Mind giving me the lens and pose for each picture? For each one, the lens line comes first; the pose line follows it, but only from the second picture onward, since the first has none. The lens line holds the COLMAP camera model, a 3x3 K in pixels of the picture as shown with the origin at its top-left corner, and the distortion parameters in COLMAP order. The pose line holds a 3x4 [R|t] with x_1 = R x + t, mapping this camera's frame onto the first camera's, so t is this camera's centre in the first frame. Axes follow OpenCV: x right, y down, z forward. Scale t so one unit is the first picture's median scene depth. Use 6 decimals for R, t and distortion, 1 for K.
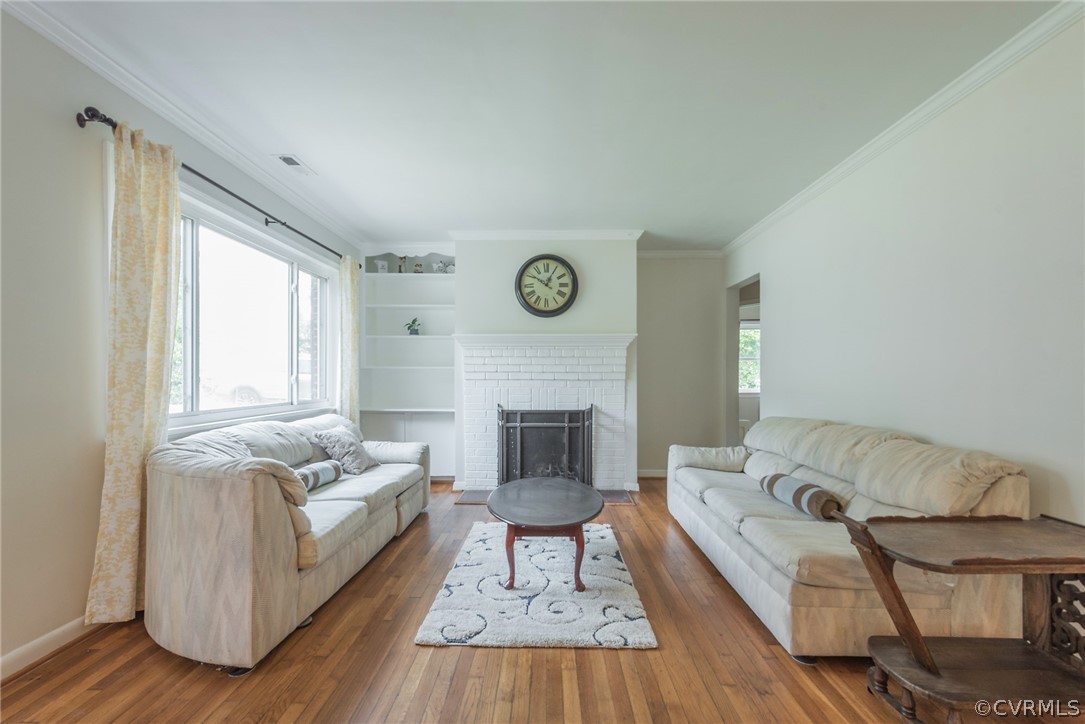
lens RADIAL K [[481.6, 0, 534.7], [0, 481.6, 378.2], [0, 0, 1]] dist [0.001978, 0.000351]
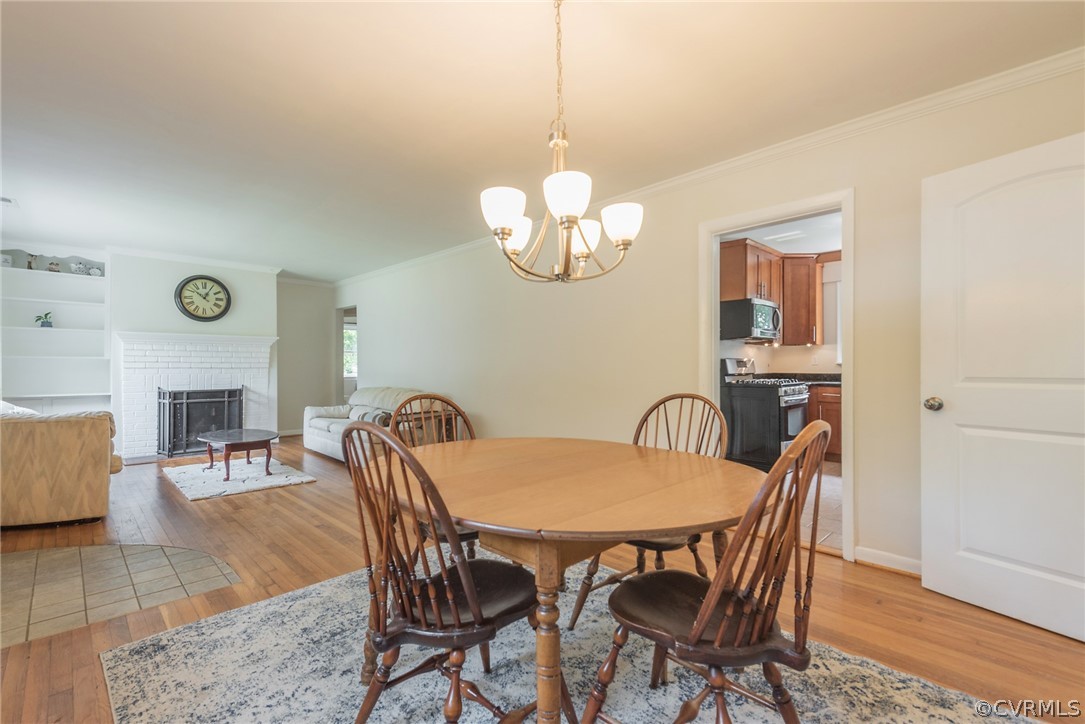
lens RADIAL K [[481.6, 0, 542.3], [0, 481.6, 364.9], [0, 0, 1]] dist [0.001978, 0.000351]
pose [[0.692411, -0.000765, 0.721503, -0.296695], [0.001697, 0.999998, -0.000569, -0.003111], [-0.721501, 0.001619, 0.692411, -0.626954]]
